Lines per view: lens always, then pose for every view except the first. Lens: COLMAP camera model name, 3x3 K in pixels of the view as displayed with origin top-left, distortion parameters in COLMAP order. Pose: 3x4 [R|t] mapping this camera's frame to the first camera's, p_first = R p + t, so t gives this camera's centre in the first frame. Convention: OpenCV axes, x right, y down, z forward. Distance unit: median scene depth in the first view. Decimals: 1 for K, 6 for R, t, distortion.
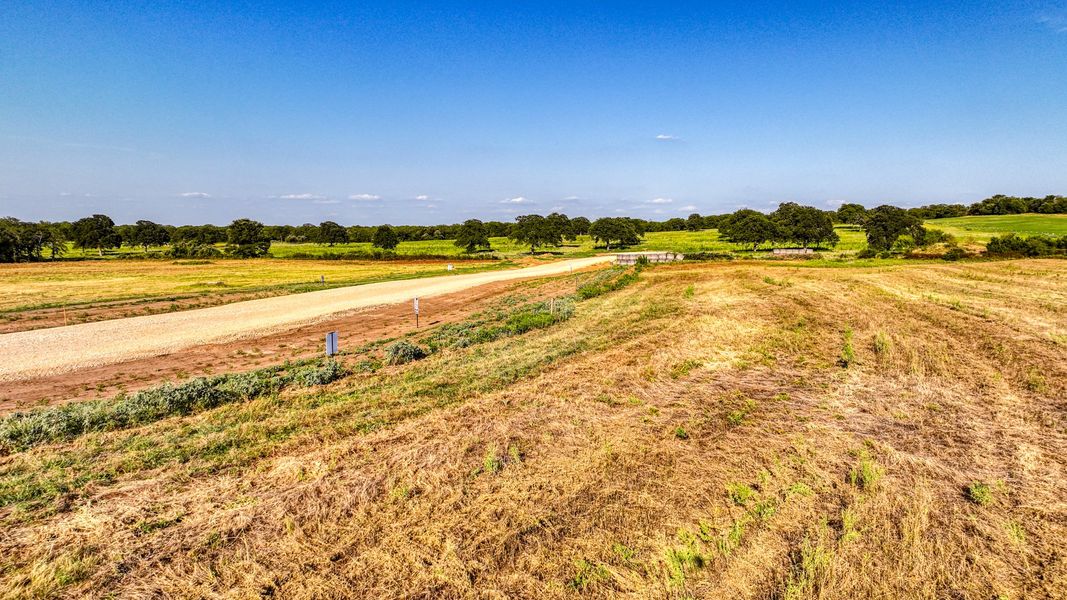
lens RADIAL K [[752.7, 0, 533.7], [0, 752.7, 300.4], [0, 0, 1]] dist [0.011398, 0.003983]
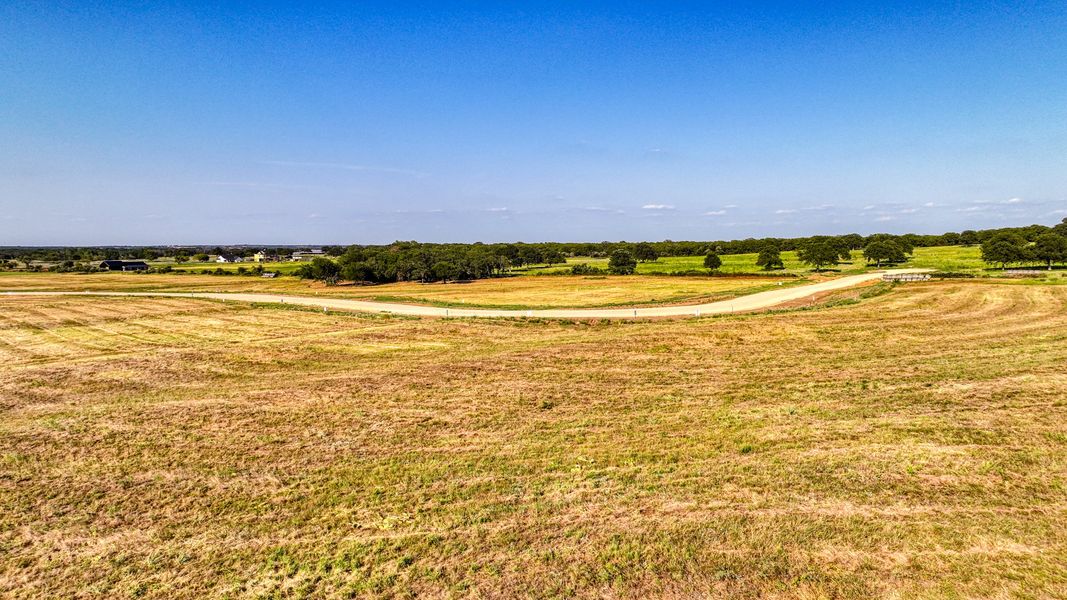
lens RADIAL K [[752.7, 0, 530.5], [0, 752.7, 301.8], [0, 0, 1]] dist [0.011398, 0.003983]
pose [[0.943574, 0.012501, -0.330925, -0.034379], [-0.015564, 0.999857, -0.006608, 0.009586], [0.330795, 0.011386, 0.943634, -0.409316]]
